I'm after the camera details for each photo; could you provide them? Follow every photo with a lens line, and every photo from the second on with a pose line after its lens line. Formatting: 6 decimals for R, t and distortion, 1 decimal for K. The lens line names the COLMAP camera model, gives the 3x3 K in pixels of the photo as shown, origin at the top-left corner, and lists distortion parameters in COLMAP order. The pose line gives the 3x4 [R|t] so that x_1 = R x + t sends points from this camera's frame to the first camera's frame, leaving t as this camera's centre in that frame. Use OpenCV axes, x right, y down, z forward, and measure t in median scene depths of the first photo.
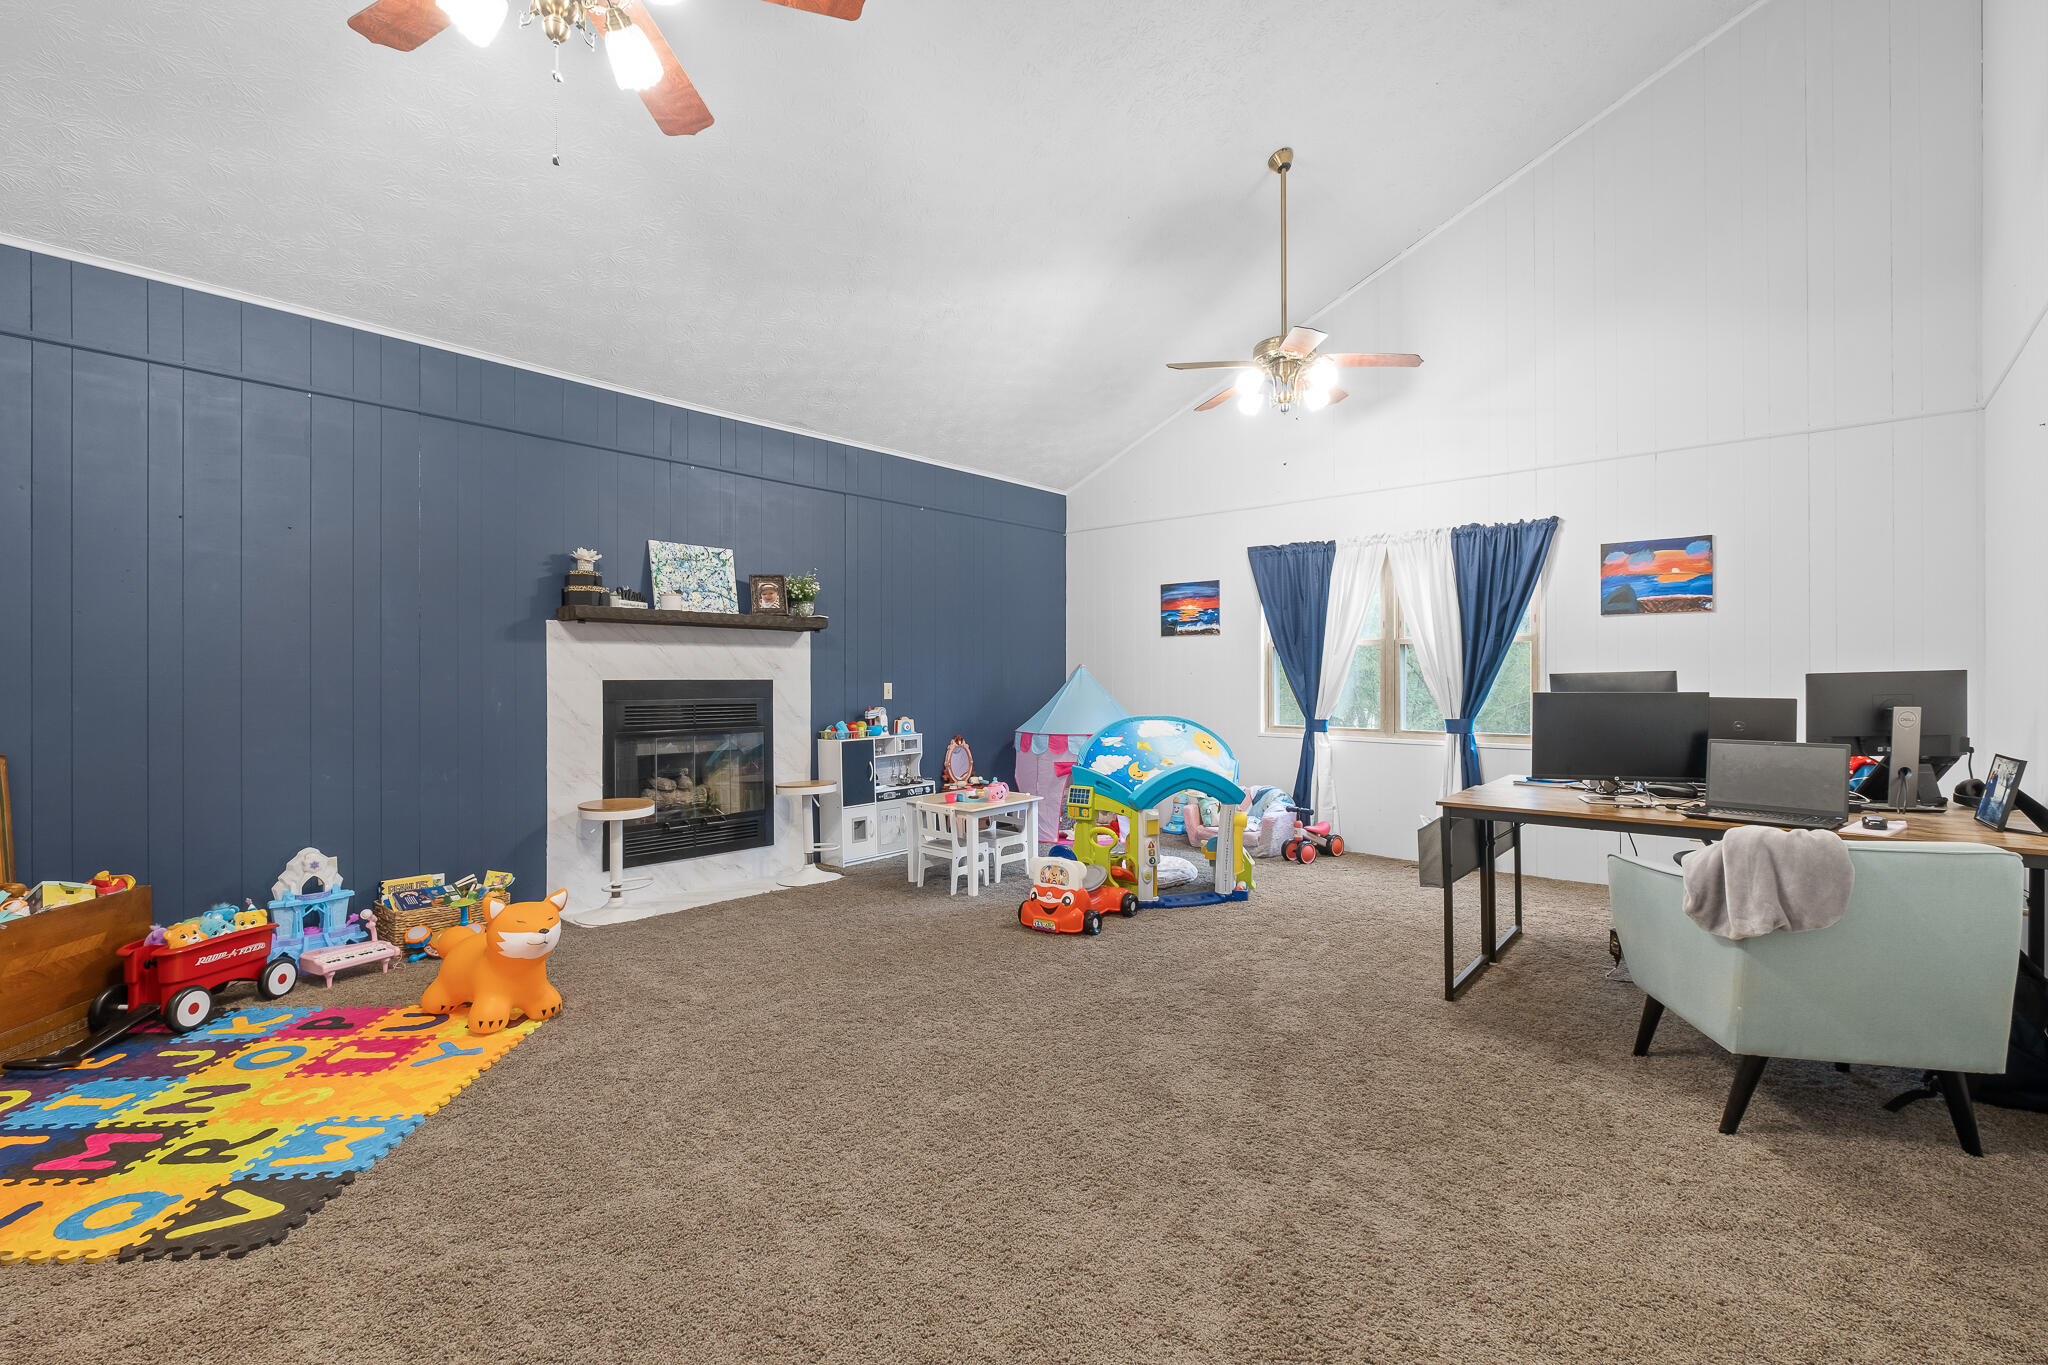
lens RADIAL K [[907.9, 0, 1029.5], [0, 907.9, 677.6], [0, 0, 1]] dist [-0.005407, 0.001017]
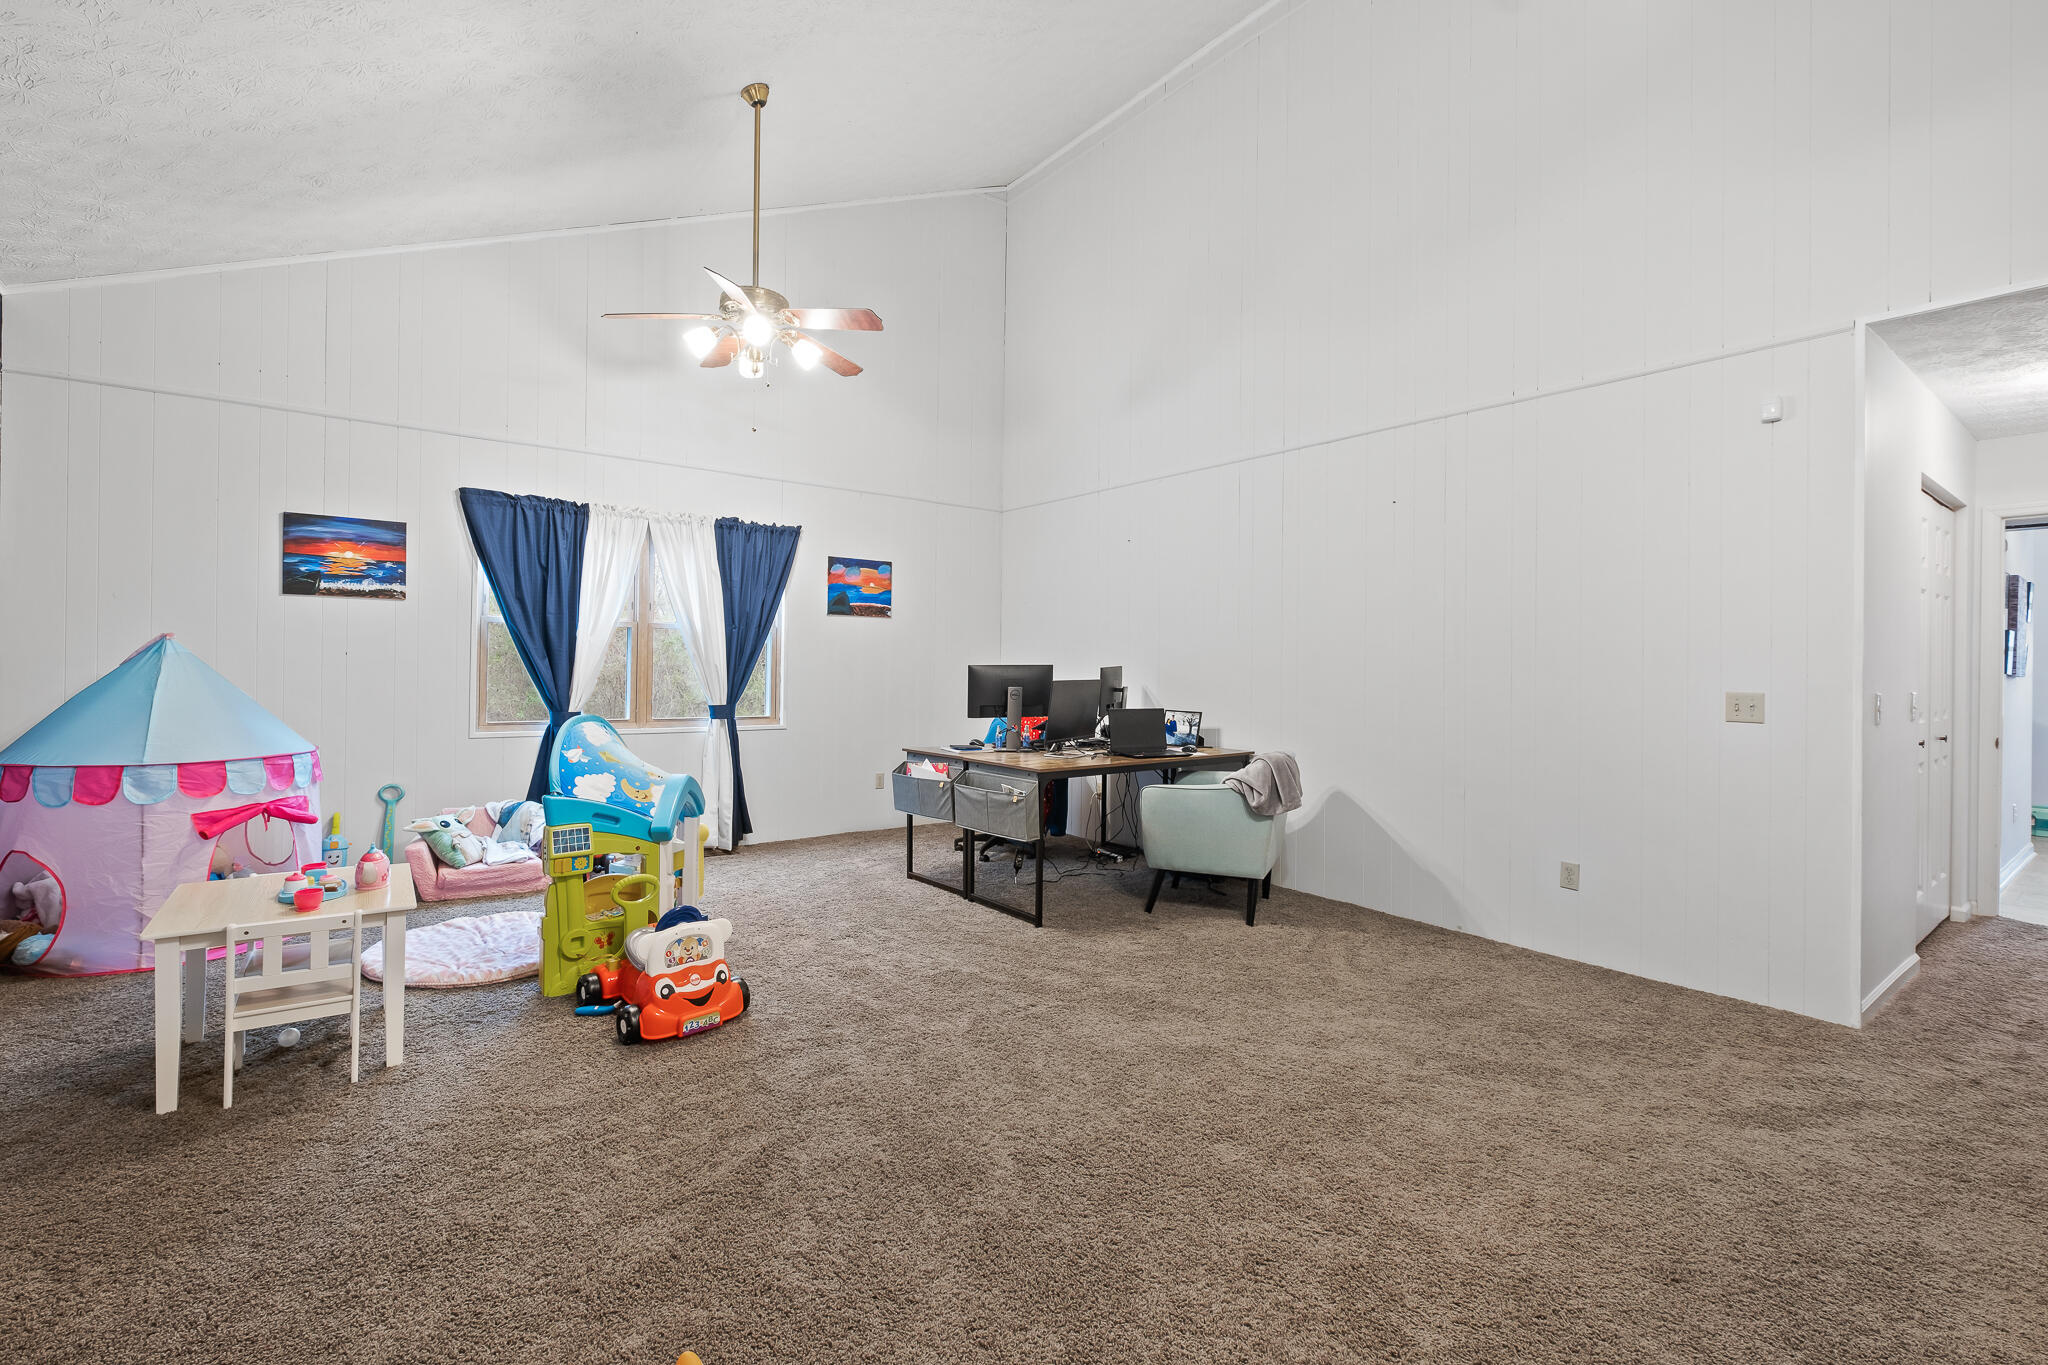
lens RADIAL K [[907.9, 0, 996.0], [0, 907.9, 654.7], [0, 0, 1]] dist [-0.005407, 0.001017]
pose [[0.199757, 0.014690, 0.979735, -0.443410], [-0.014701, 0.999820, -0.011994, -0.003032], [-0.979735, -0.012007, 0.199937, 0.458484]]
